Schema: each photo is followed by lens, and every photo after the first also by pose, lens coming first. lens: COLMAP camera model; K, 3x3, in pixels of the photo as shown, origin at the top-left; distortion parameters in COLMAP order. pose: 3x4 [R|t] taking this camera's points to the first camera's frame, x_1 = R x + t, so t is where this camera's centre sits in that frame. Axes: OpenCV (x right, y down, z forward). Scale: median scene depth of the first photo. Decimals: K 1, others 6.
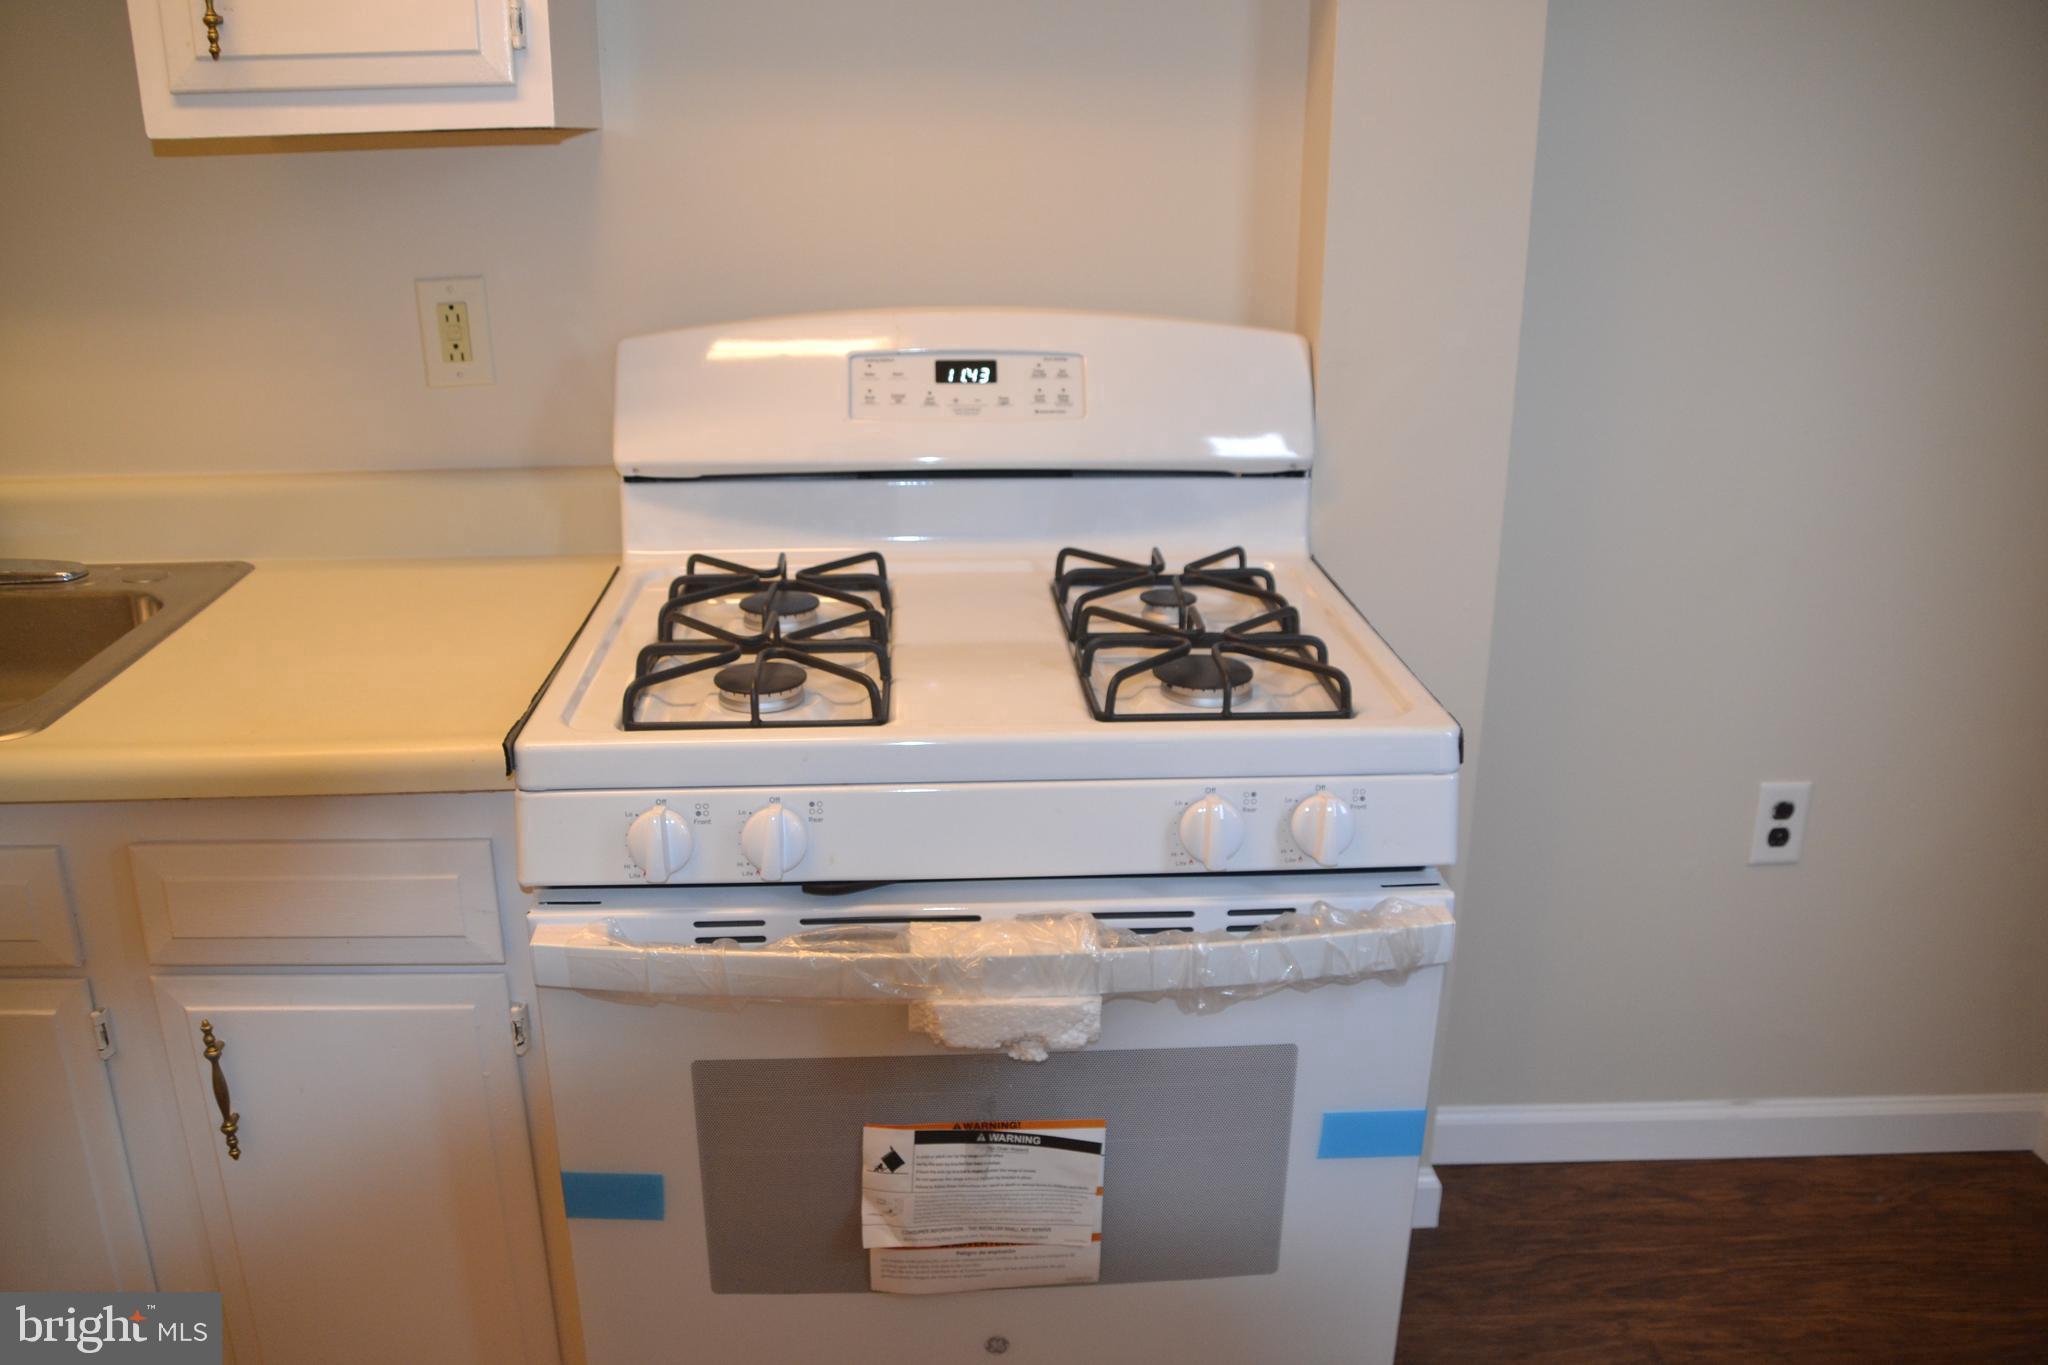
lens RADIAL K [[1626.8, 0, 1018.0], [0, 1626.8, 681.7], [0, 0, 1]] dist [-0.135820, 0.060196]
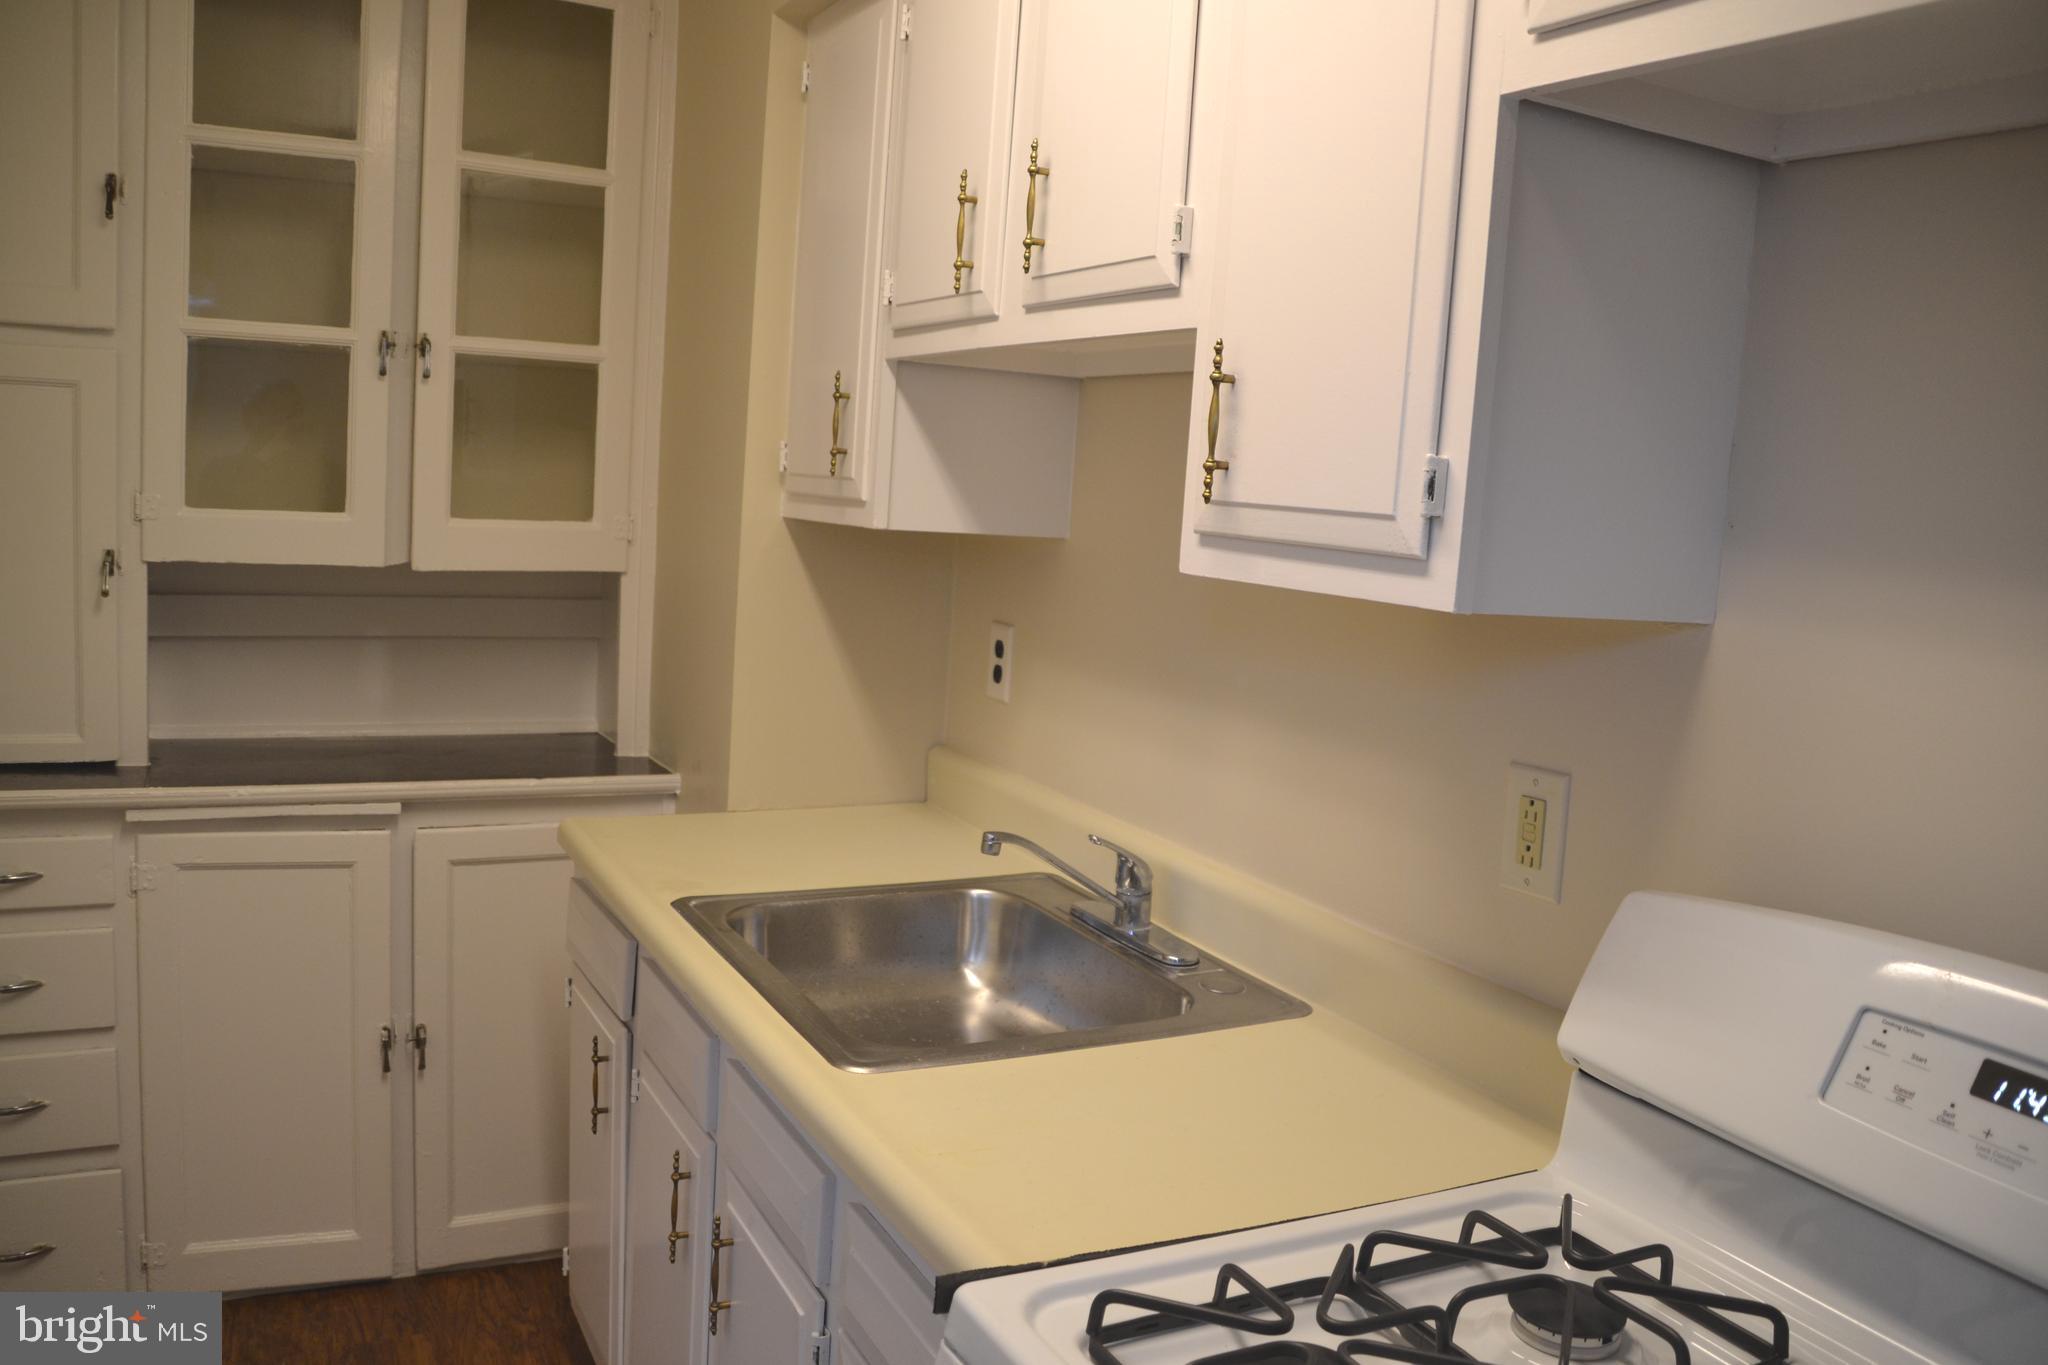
lens RADIAL K [[1626.8, 0, 1010.3], [0, 1626.8, 677.7], [0, 0, 1]] dist [-0.135820, 0.060196]
pose [[0.383459, 0.134624, -0.913693, 0.378333], [-0.363475, 0.931478, -0.015299, -0.226361], [0.849026, 0.337972, 0.406116, 0.488013]]
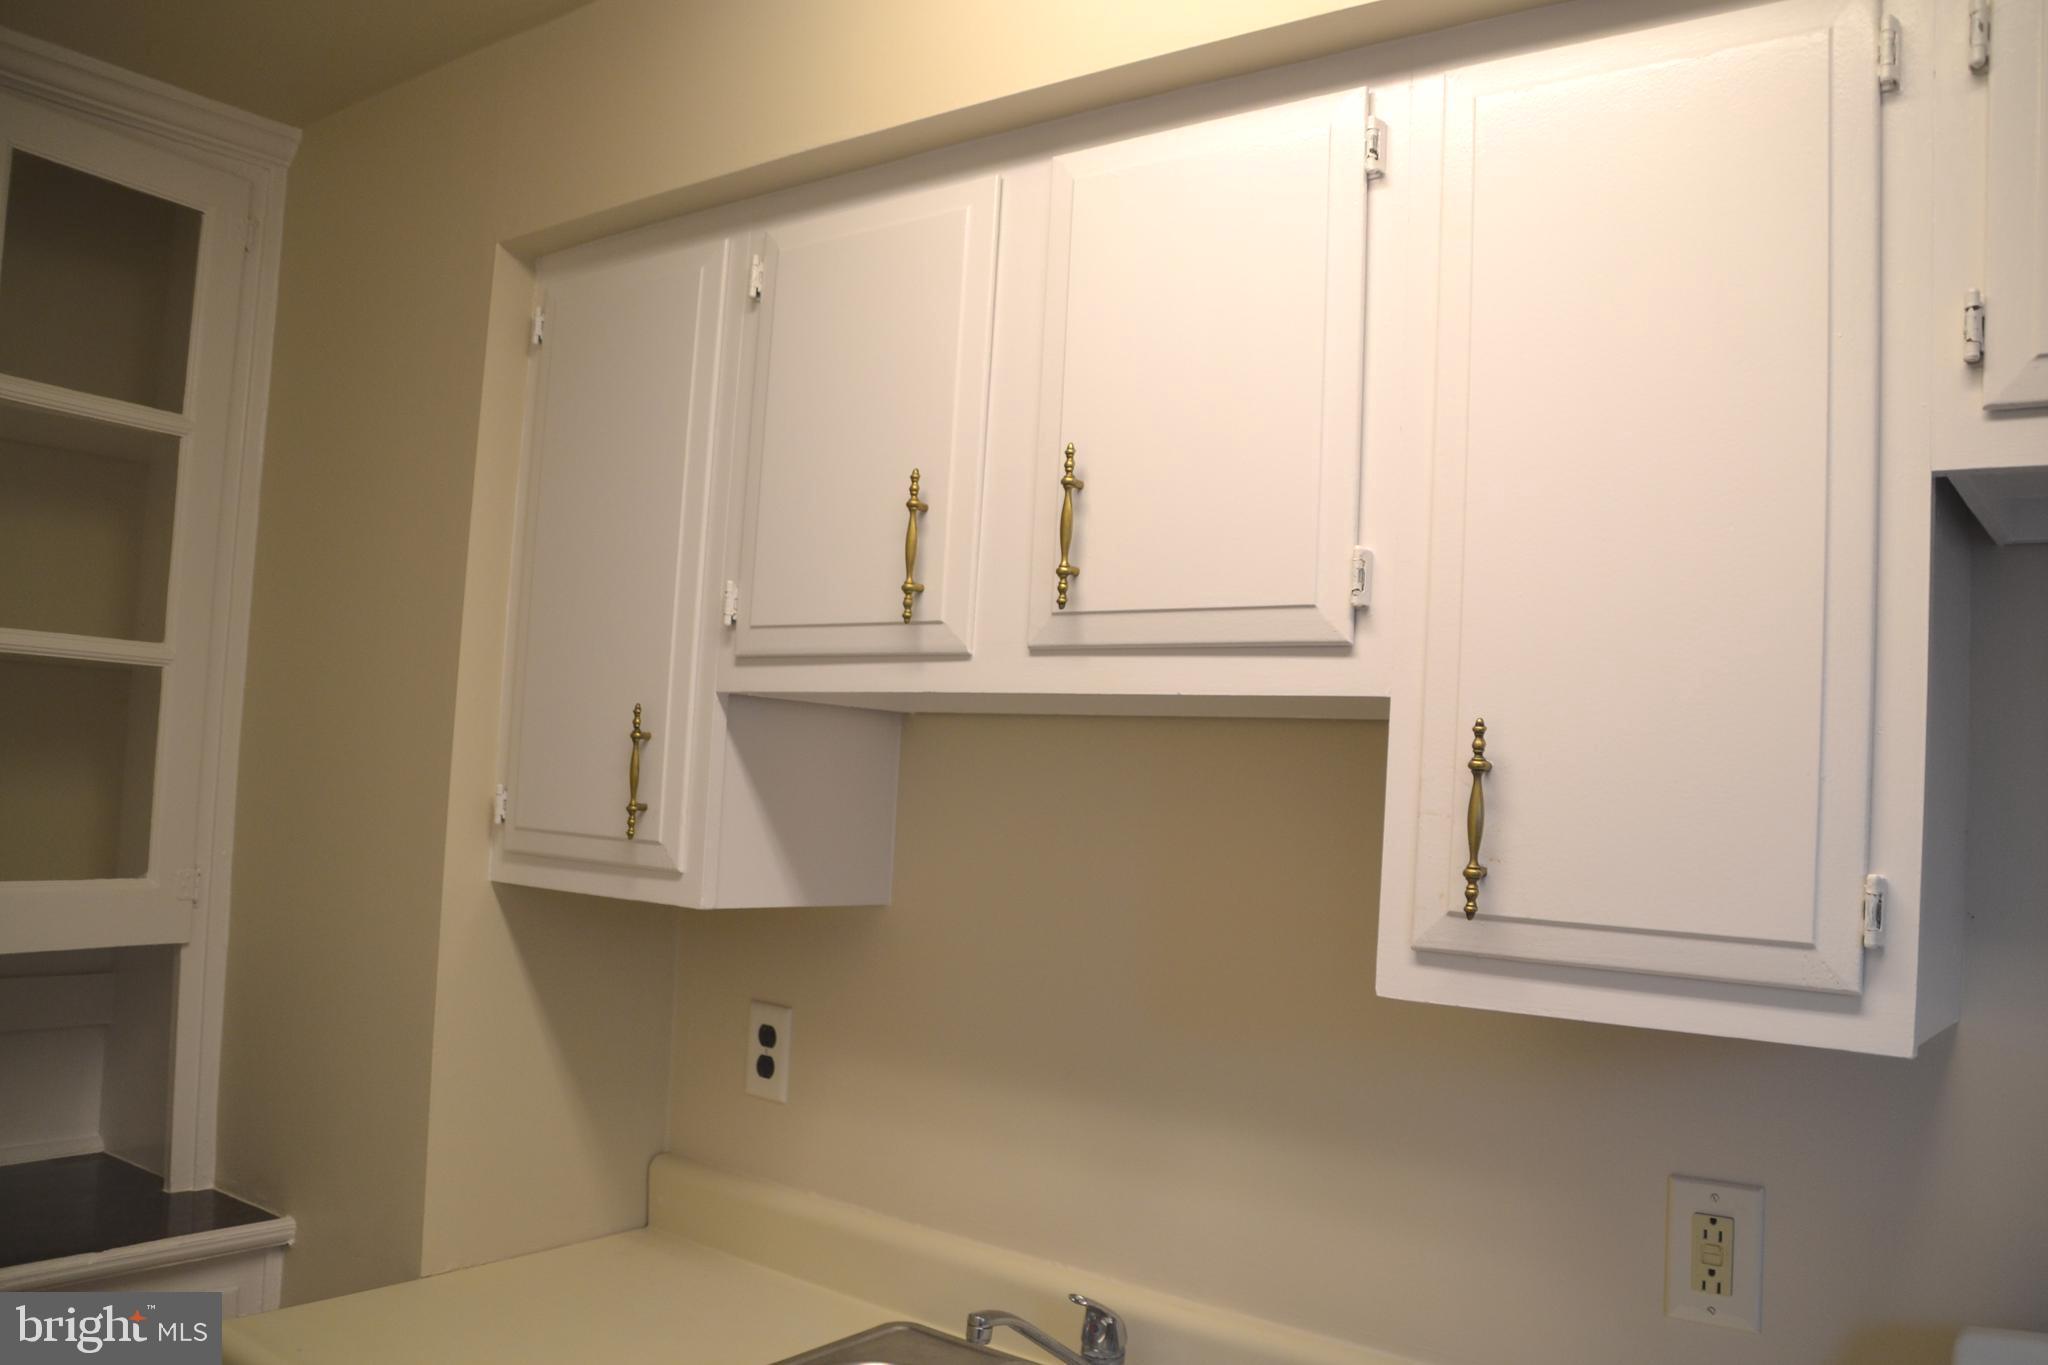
lens RADIAL K [[1626.8, 0, 1030.8], [0, 1626.8, 721.3], [0, 0, 1]] dist [-0.135820, 0.060196]
pose [[0.746832, 0.010689, -0.664926, -0.127520], [-0.270679, 0.918184, -0.289260, -0.184038], [0.607433, 0.396010, 0.688623, 0.233885]]
